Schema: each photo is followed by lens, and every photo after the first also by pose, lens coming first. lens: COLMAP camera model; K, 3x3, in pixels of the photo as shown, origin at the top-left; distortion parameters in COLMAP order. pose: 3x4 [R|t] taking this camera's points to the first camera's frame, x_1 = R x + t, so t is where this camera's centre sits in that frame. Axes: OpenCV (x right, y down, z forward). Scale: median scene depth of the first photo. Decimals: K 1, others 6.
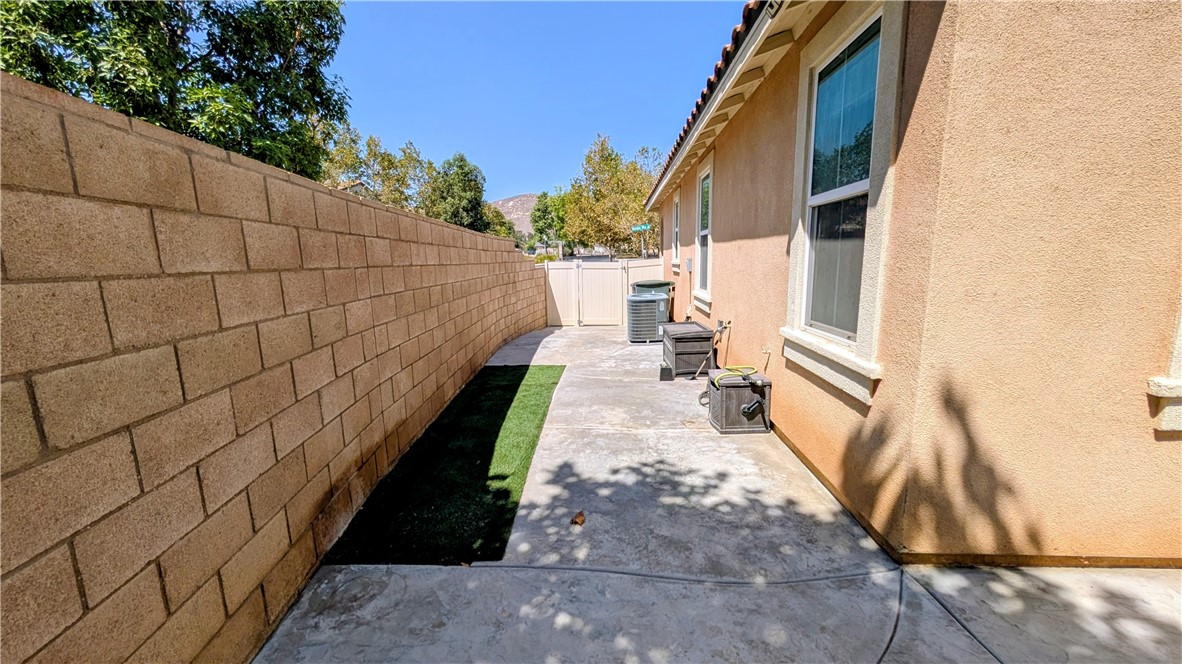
lens RADIAL K [[444.3, 0, 595.0], [0, 444.3, 336.2], [0, 0, 1]] dist [0.001474, 0.000116]
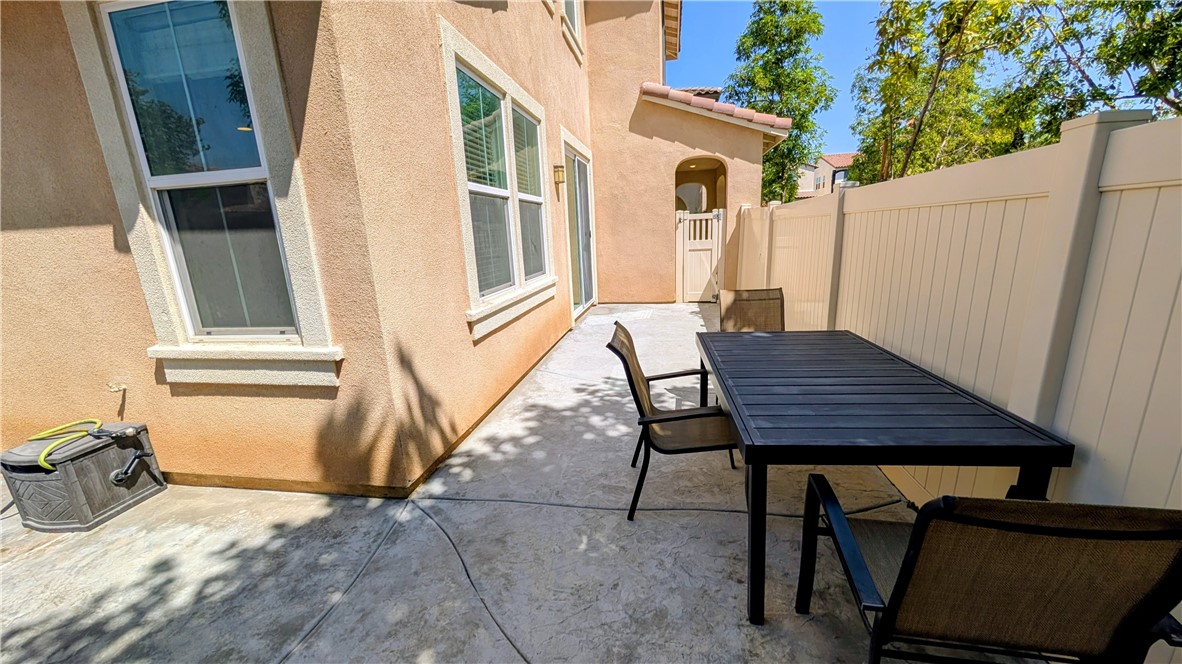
lens RADIAL K [[444.3, 0, 591.8], [0, 444.3, 333.5], [0, 0, 1]] dist [0.001474, 0.000116]
pose [[0.138502, -0.214726, 0.966804, -0.272600], [0.214406, 0.959562, 0.182402, -0.026650], [-0.966875, 0.182026, 0.178939, 0.179771]]
